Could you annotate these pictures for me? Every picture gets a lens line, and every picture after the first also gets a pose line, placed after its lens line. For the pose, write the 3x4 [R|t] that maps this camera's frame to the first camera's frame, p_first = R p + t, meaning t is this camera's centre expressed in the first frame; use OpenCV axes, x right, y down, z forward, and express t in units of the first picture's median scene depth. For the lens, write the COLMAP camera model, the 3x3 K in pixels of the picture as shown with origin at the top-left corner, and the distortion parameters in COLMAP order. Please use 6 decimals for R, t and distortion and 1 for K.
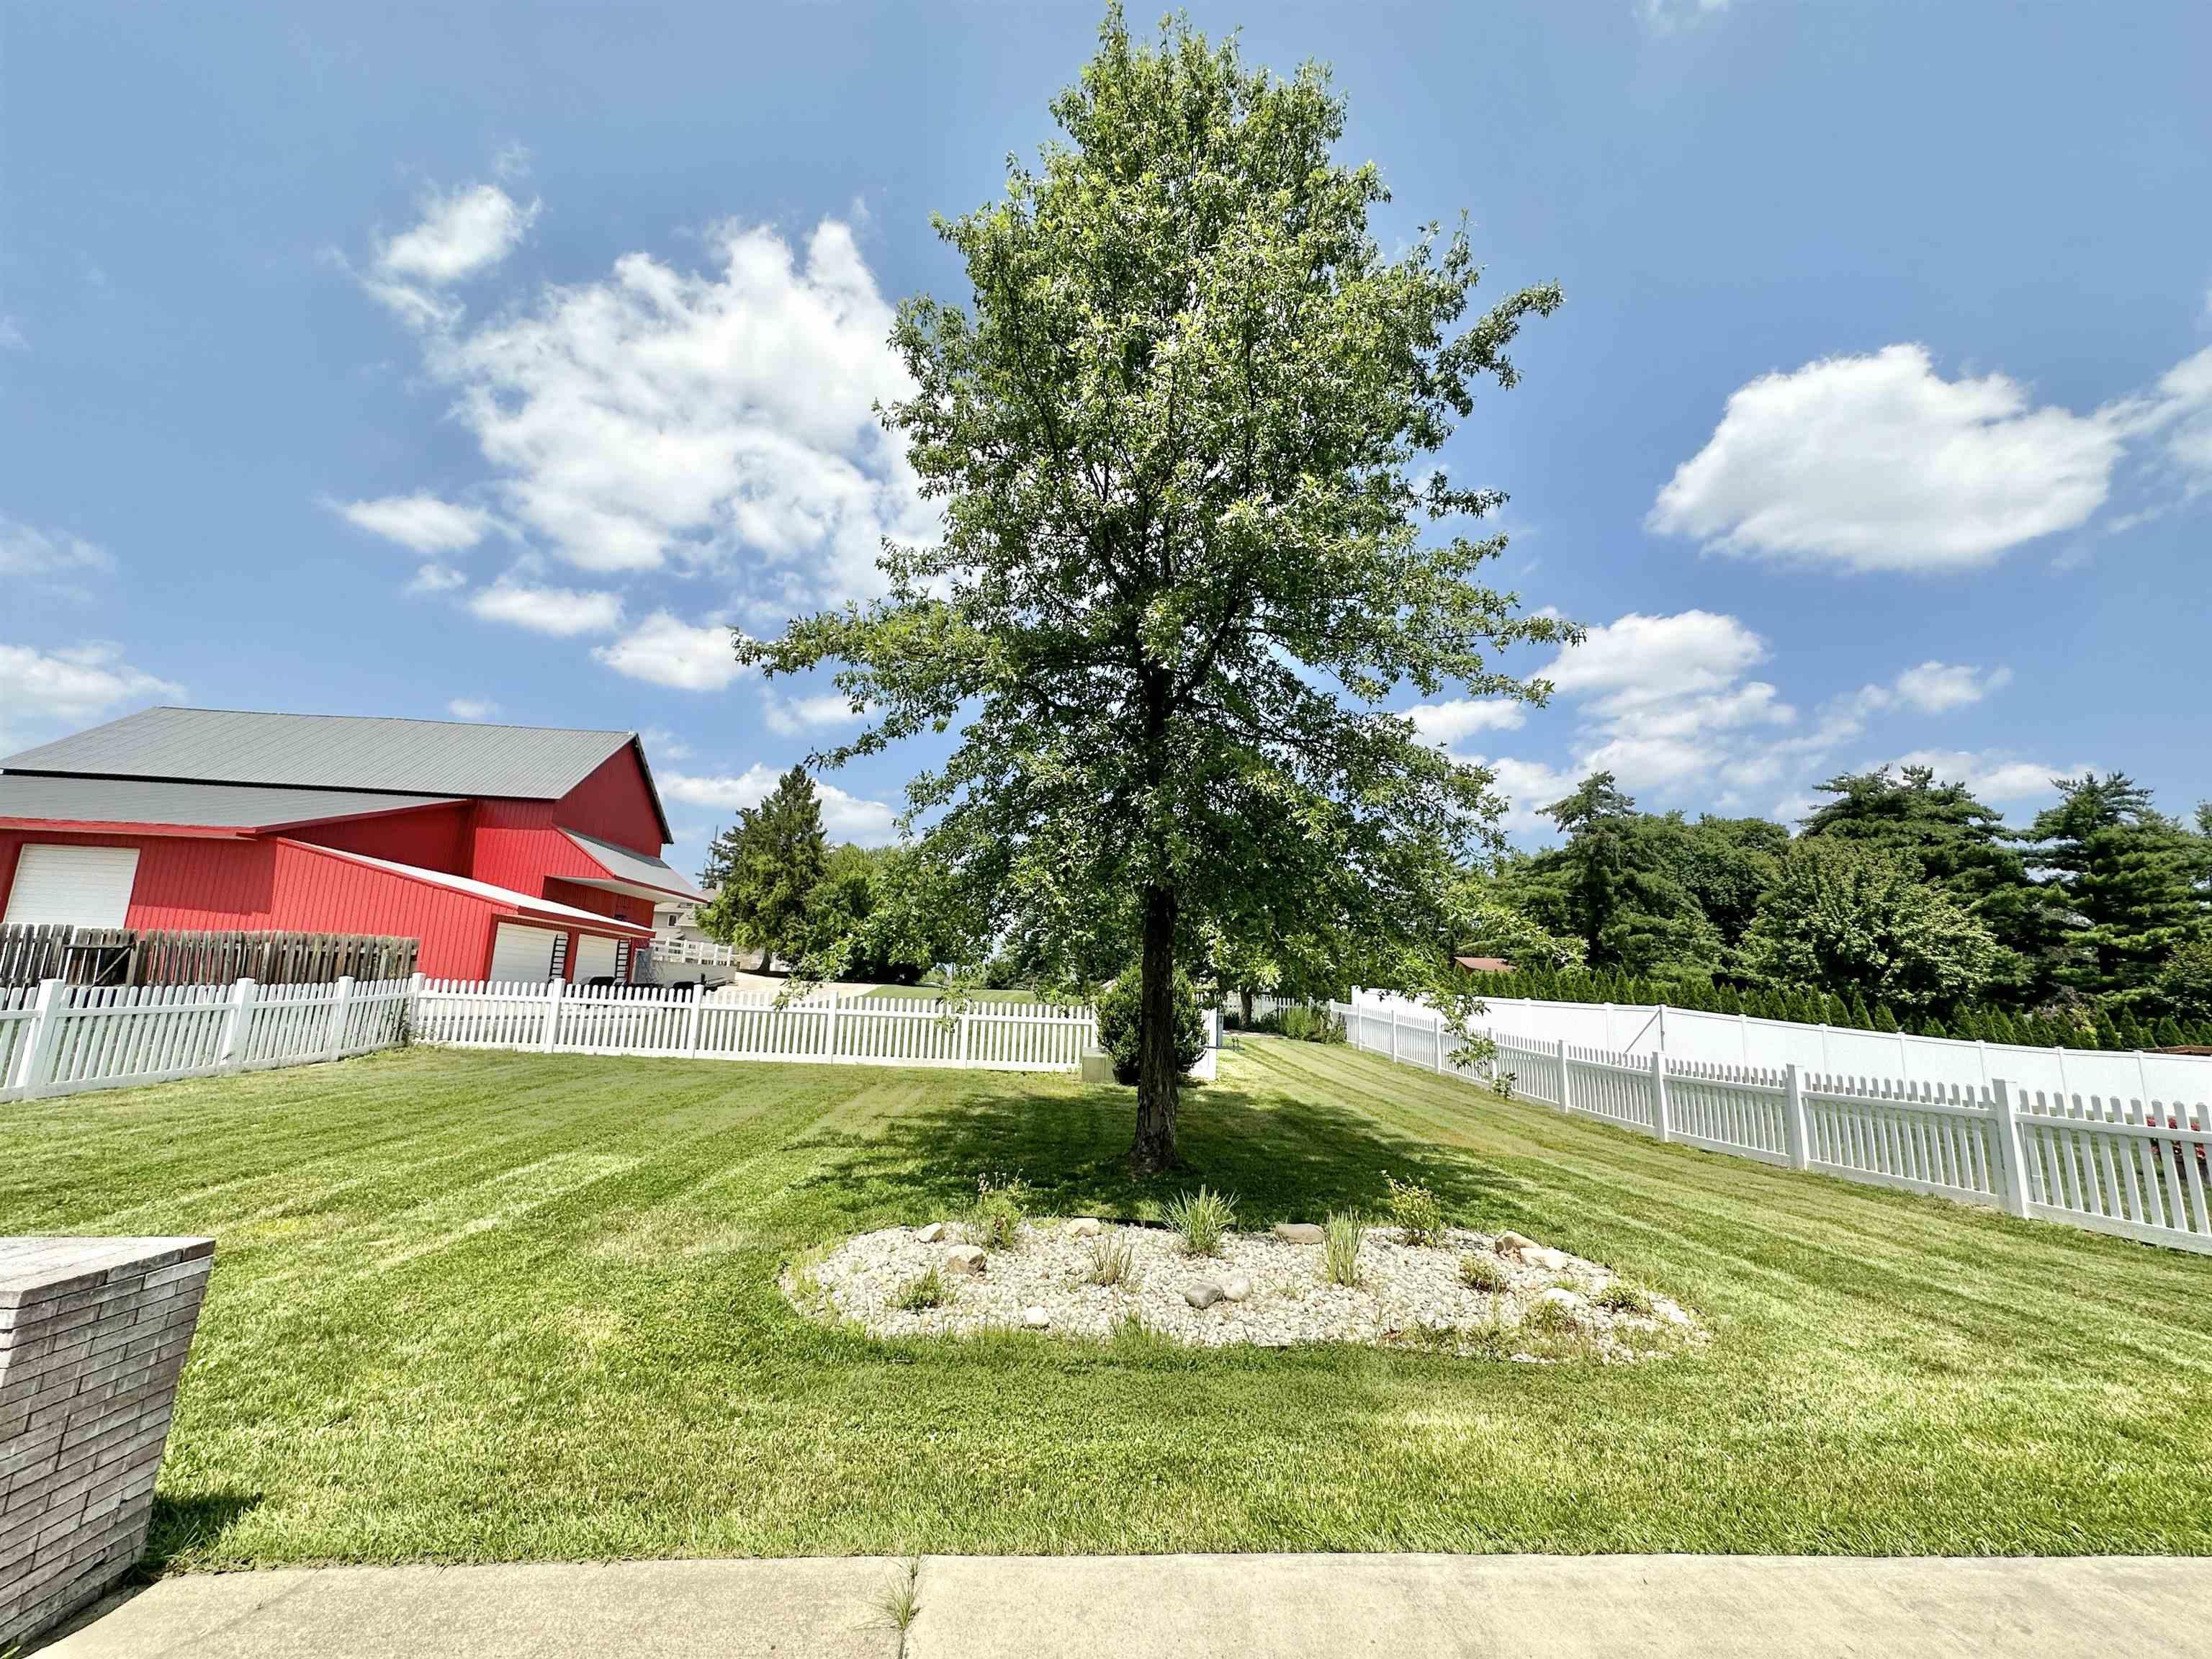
lens RADIAL K [[882.9, 0, 1106.0], [0, 882.9, 829.5], [0, 0, 1]] dist [-0.000839, -0.000047]
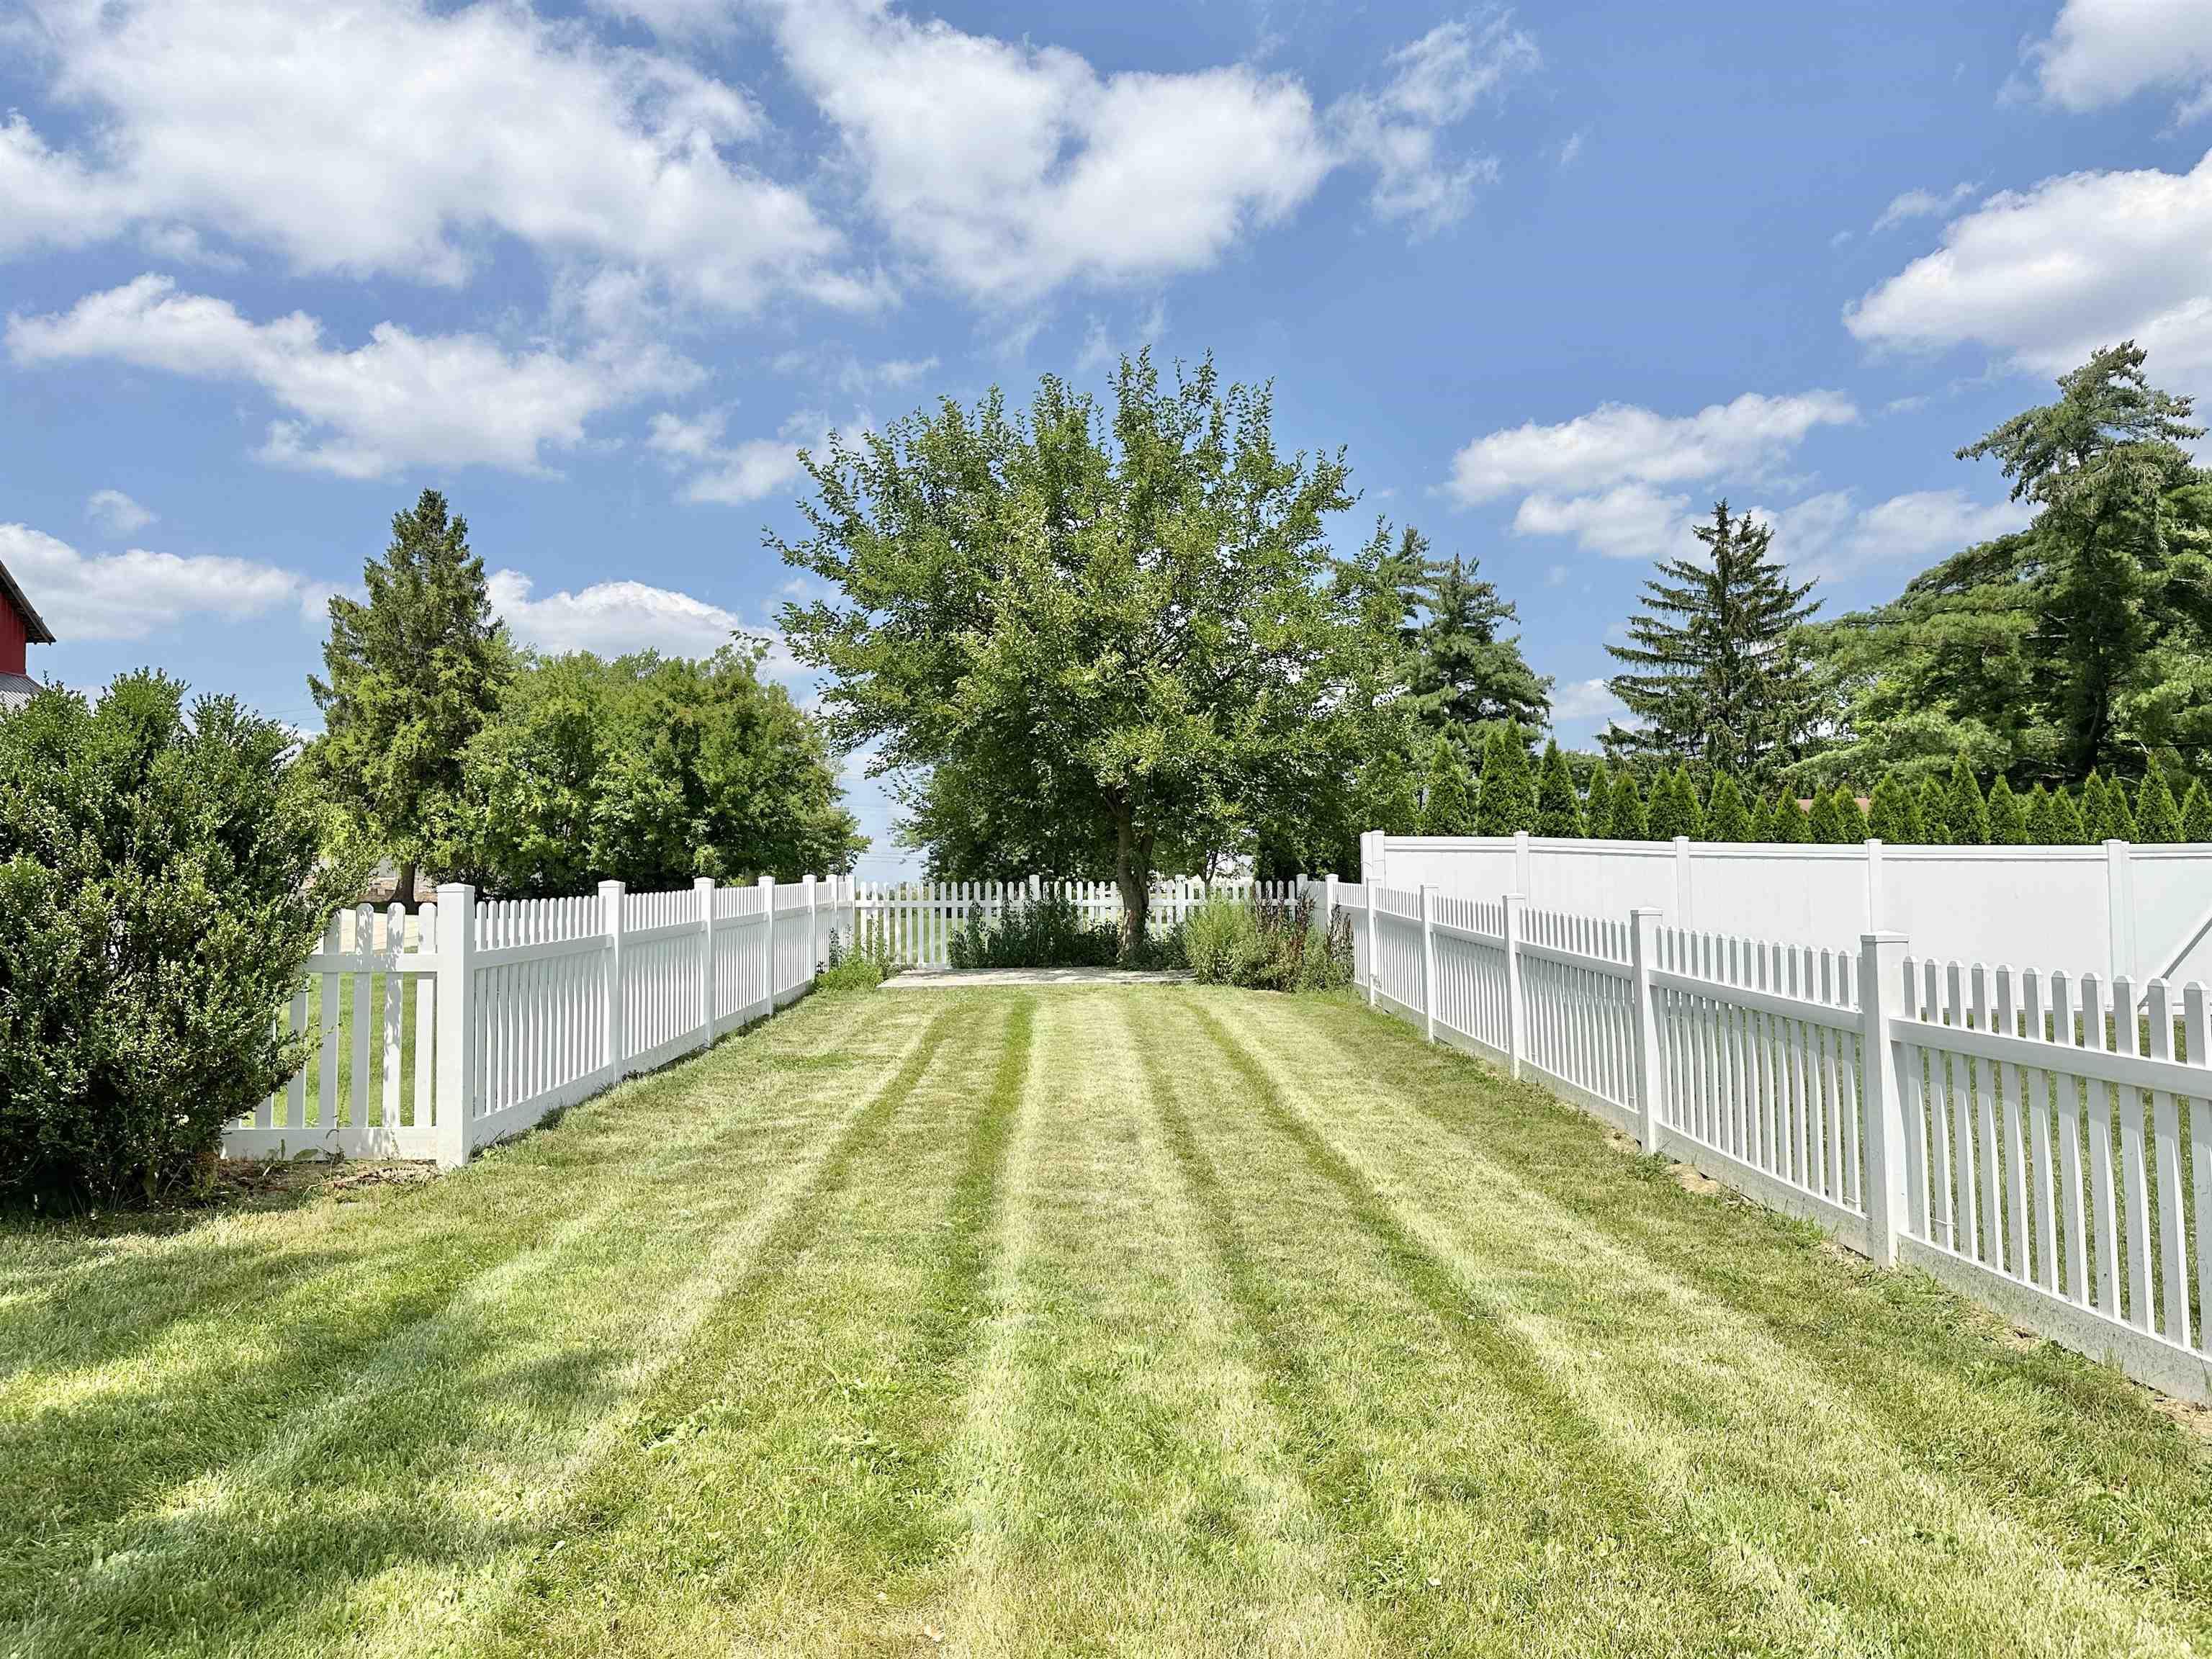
lens RADIAL K [[1530.6, 0, 1106.0], [0, 1530.6, 829.5], [0, 0, 1]] dist [-0.030594, -0.001880]
pose [[0.995677, -0.046932, -0.080159, 0.125576], [0.055730, 0.992223, 0.111300, 0.058975], [0.074312, -0.115287, 0.990549, 0.220470]]
